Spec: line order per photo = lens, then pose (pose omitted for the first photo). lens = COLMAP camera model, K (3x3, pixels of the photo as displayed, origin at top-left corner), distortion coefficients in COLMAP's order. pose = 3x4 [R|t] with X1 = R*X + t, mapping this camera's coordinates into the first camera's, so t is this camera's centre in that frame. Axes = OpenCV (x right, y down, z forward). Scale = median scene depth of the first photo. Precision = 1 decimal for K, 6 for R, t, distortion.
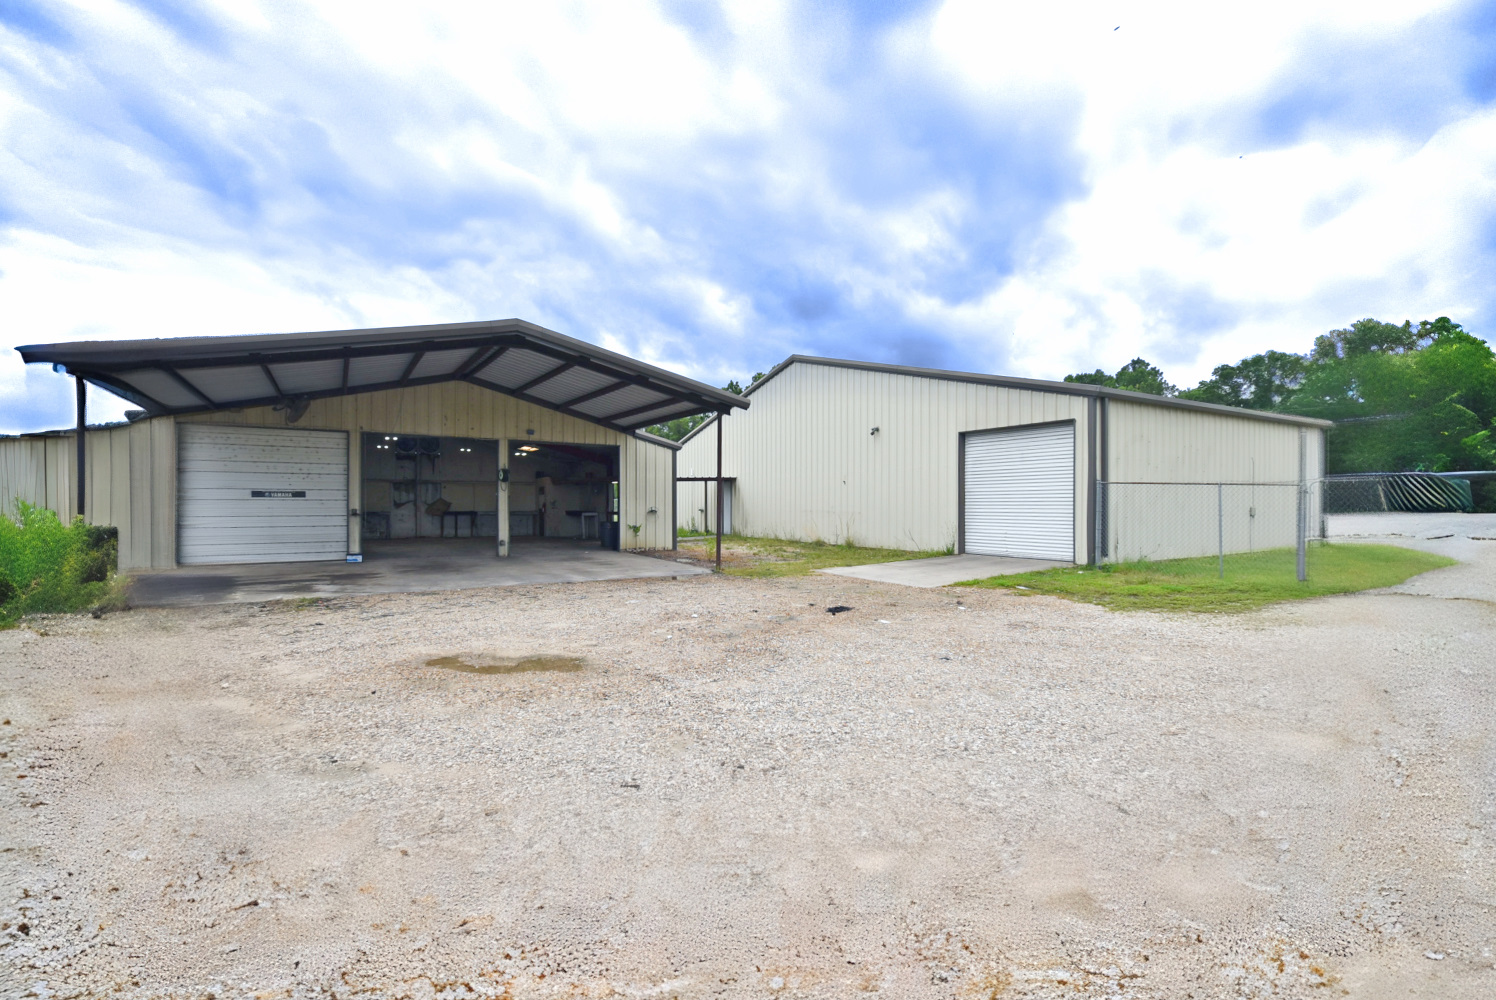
lens RADIAL K [[662.4, 0, 747.4], [0, 662.4, 505.2], [0, 0, 1]] dist [0.002080, 0.000112]
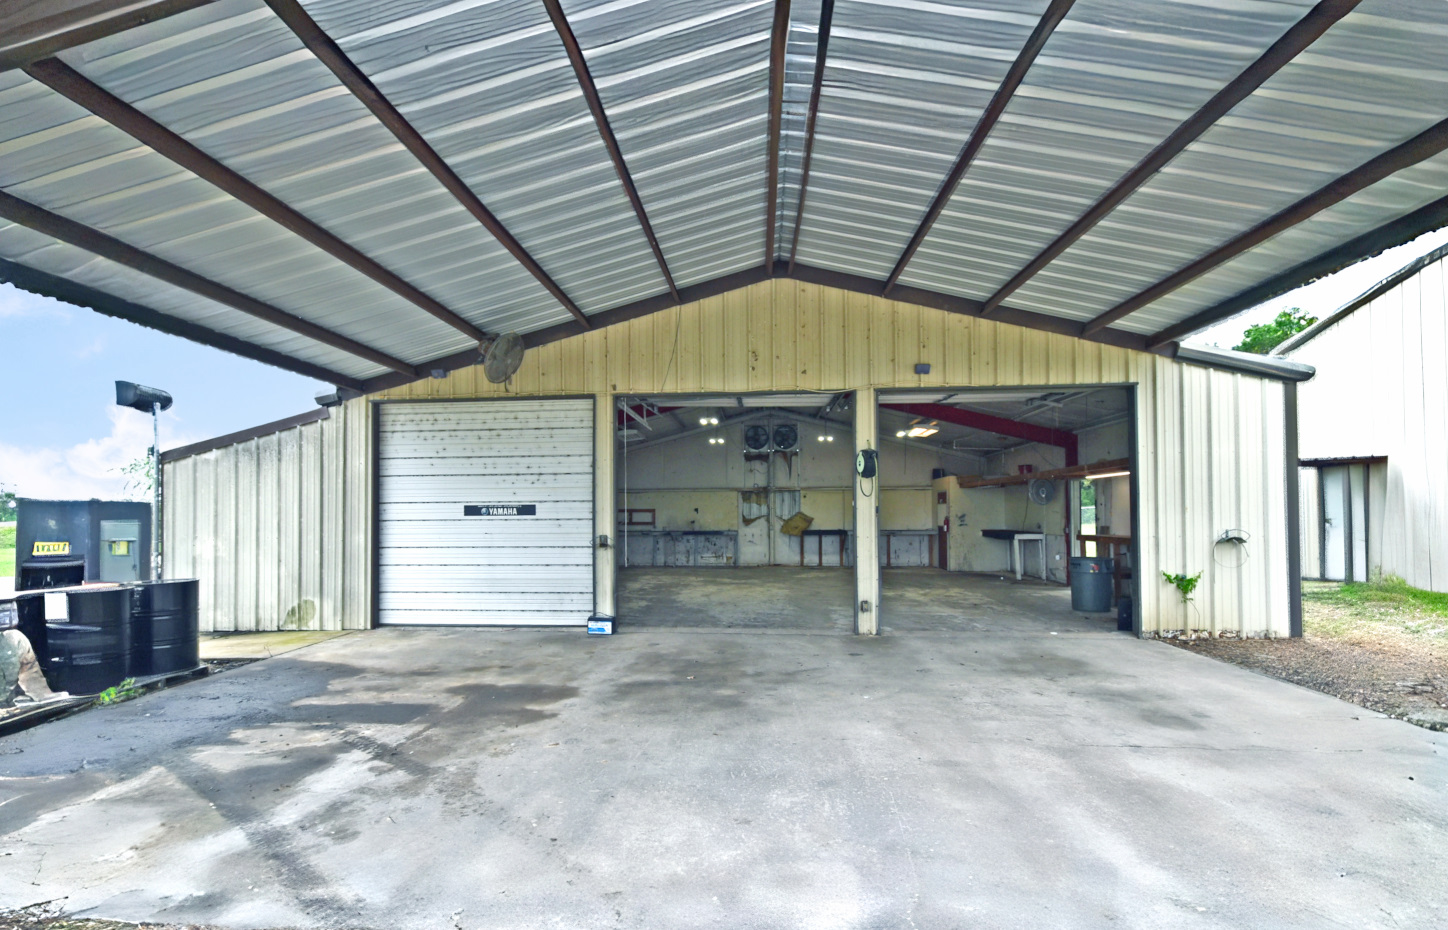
lens RADIAL K [[635.6, 0, 717.1], [0, 635.6, 514.4], [0, 0, 1]] dist [0.003921, 0.000138]
pose [[0.805414, -0.009097, -0.592643, -0.166396], [0.008110, 0.999958, -0.004326, -0.006964], [0.592657, -0.001322, 0.805454, 0.514005]]
